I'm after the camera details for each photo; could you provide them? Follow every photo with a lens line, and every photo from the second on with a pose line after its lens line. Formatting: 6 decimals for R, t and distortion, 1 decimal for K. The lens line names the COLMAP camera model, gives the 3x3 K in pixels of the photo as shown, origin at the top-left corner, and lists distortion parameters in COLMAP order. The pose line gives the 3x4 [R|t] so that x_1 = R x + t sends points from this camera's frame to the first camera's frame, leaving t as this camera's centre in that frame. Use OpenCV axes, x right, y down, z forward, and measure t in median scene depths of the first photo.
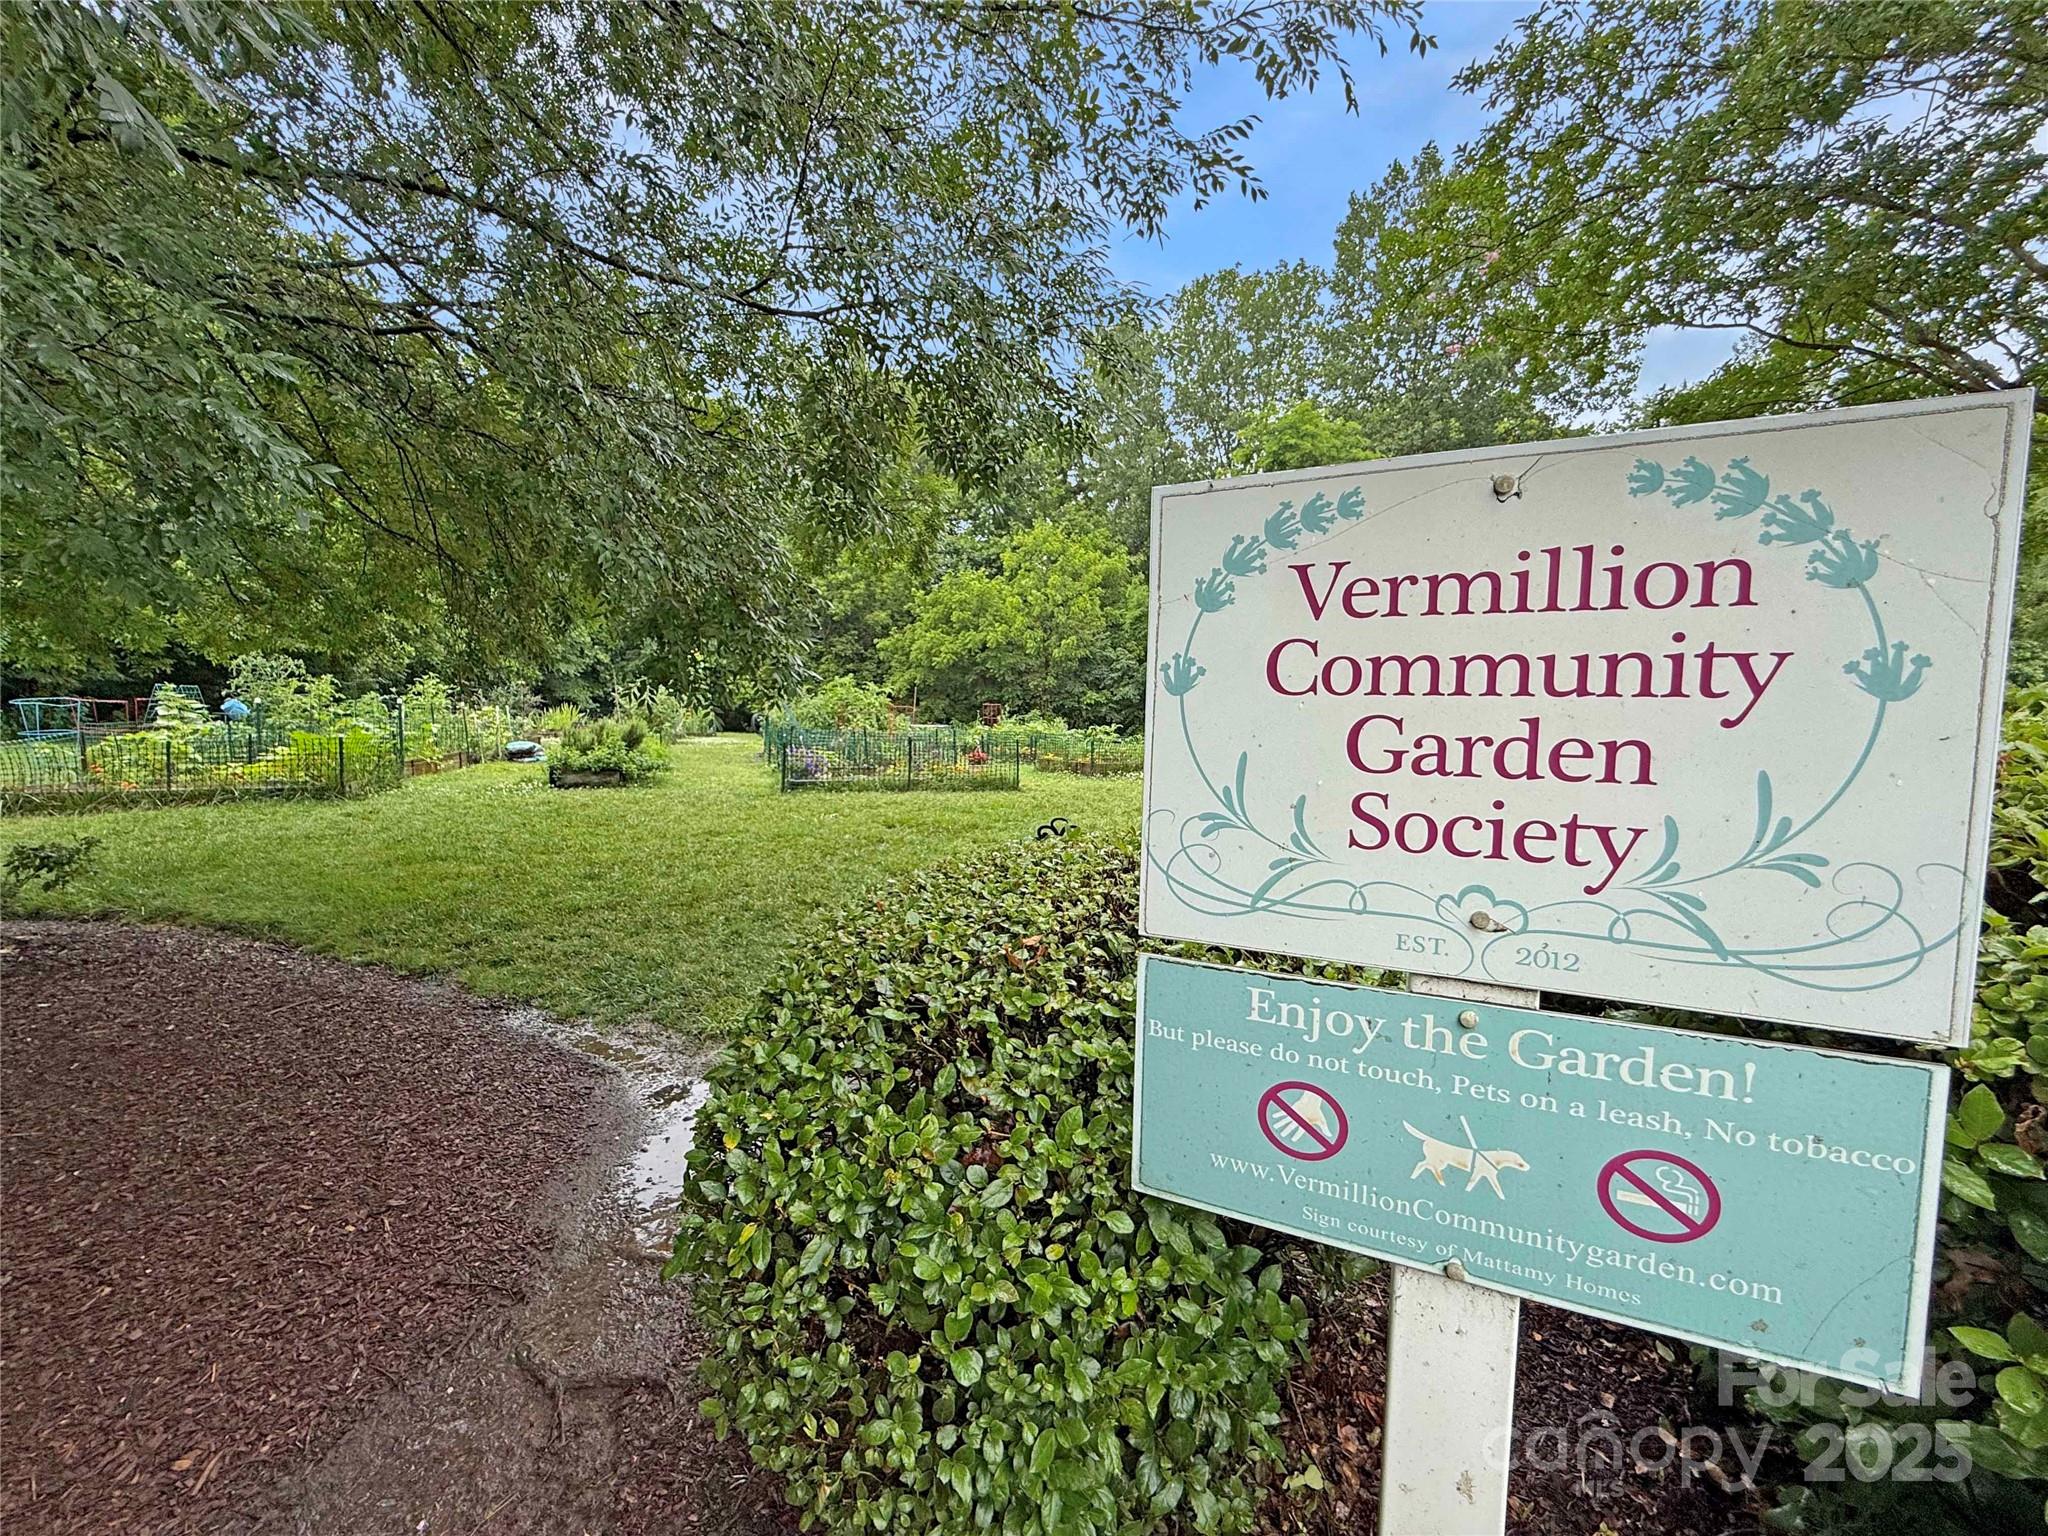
lens RADIAL K [[823.3, 0, 1022.9], [0, 823.3, 769.9], [0, 0, 1]] dist [0.002402, 0.000041]
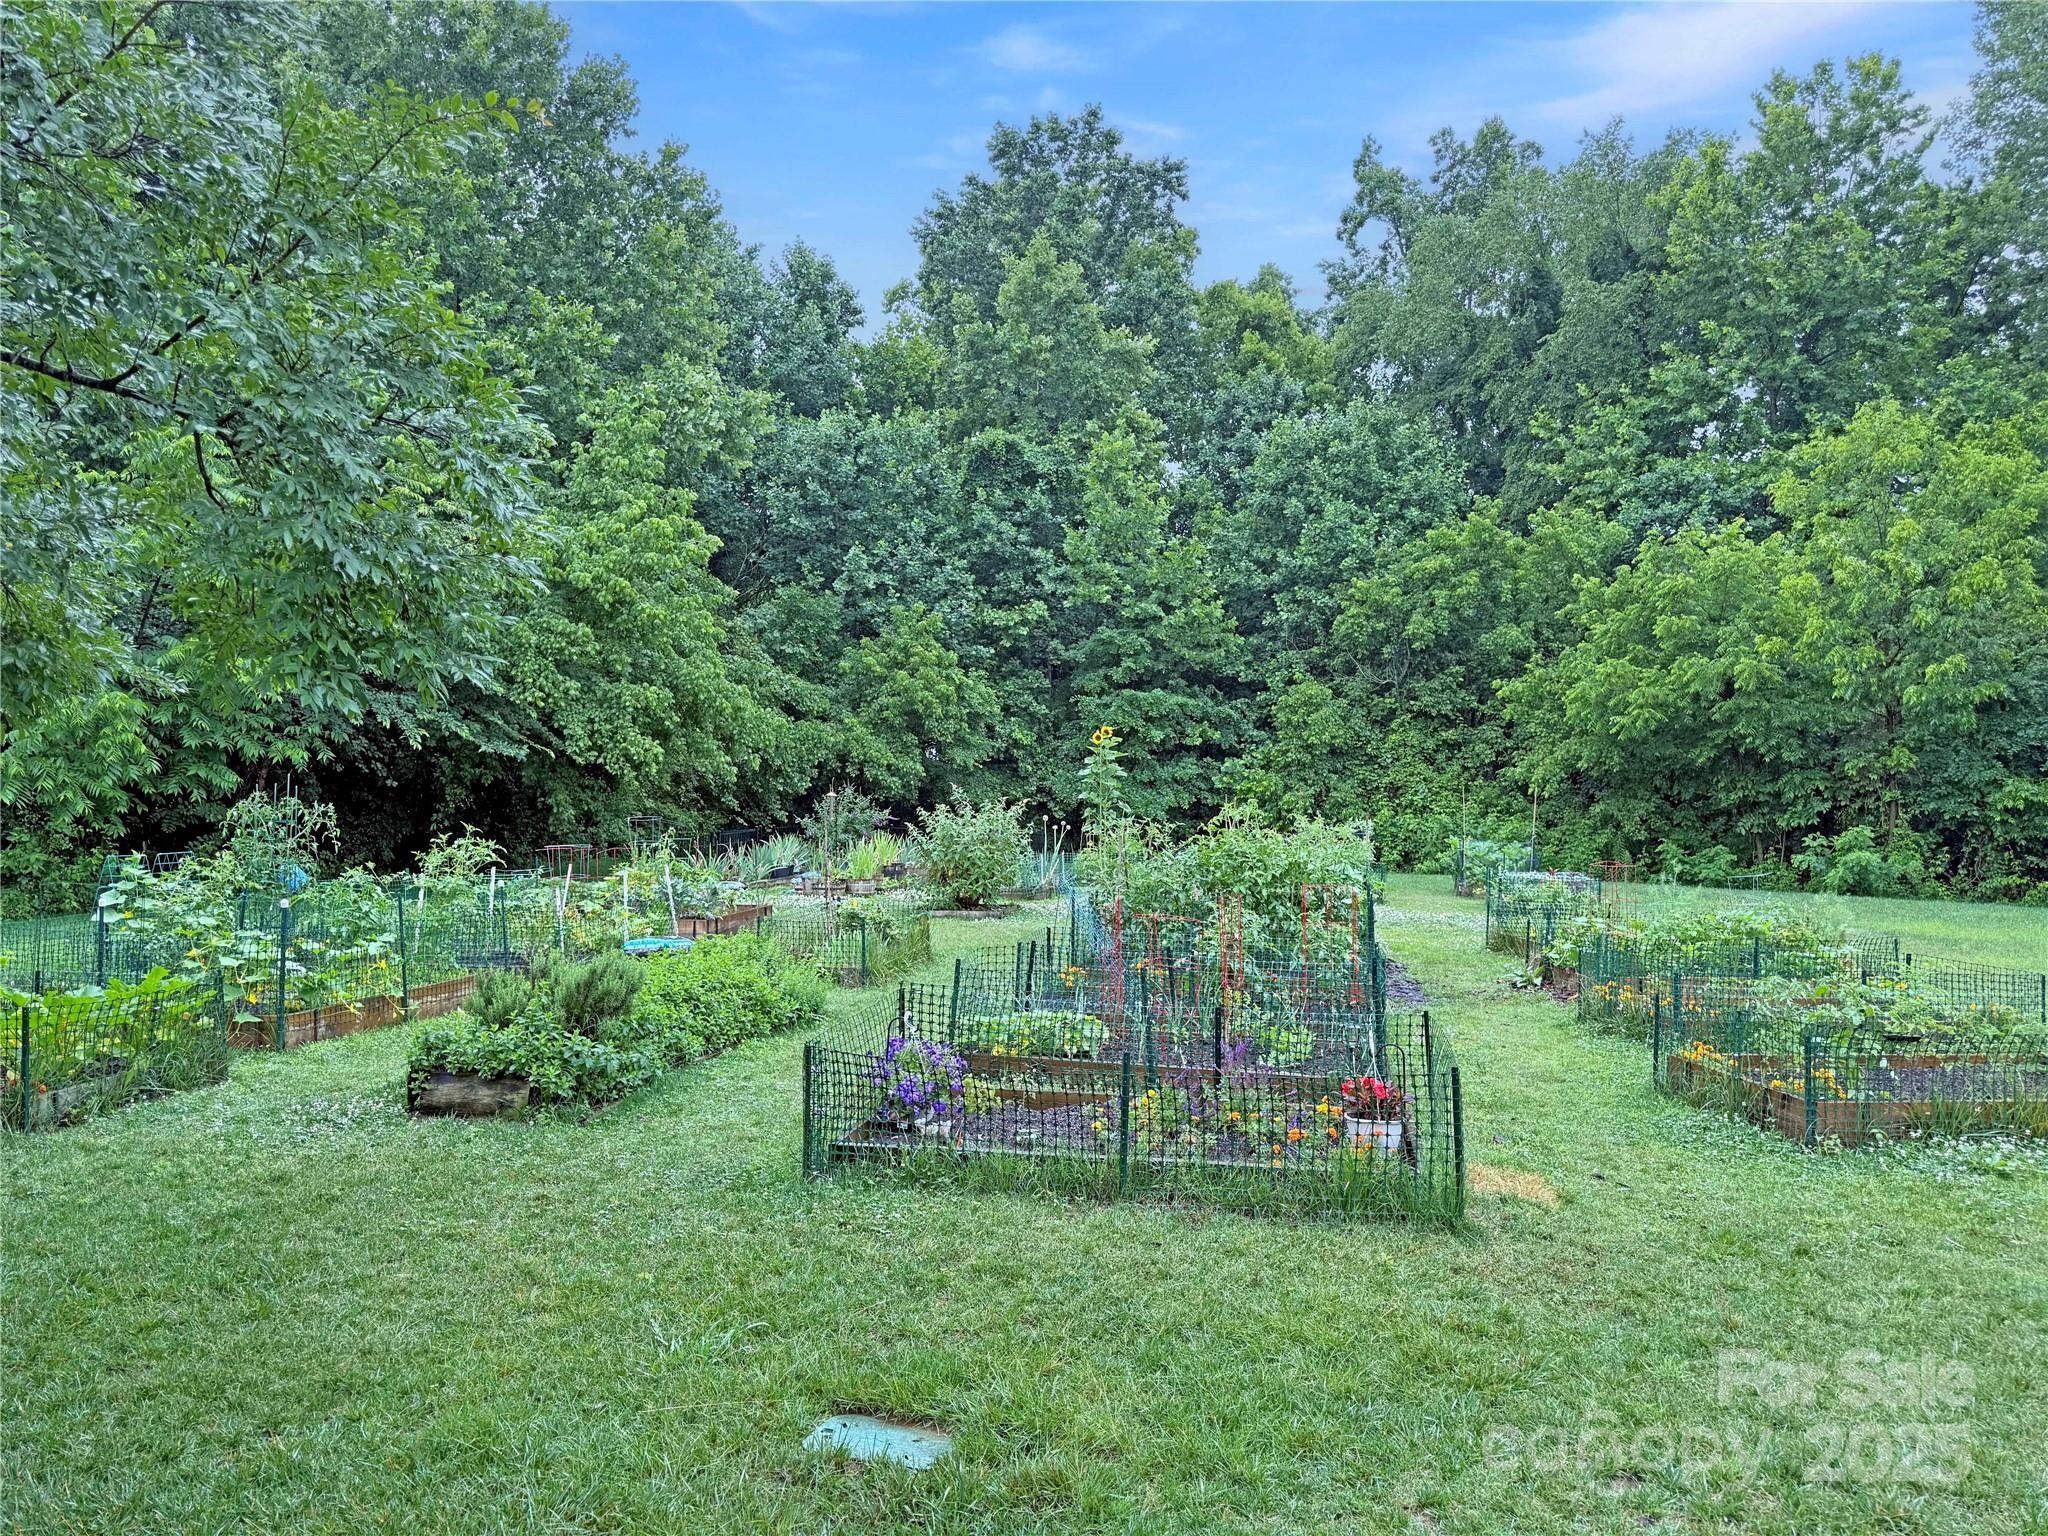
lens RADIAL K [[1441.6, 0, 1023.1], [0, 1441.6, 765.9], [0, 0, 1]] dist [0.002747, -0.003443]
pose [[0.850246, -0.018568, -0.526058, 0.039159], [-0.028893, 0.996225, -0.081860, -0.027364], [0.525592, 0.084801, 0.846500, 0.108793]]
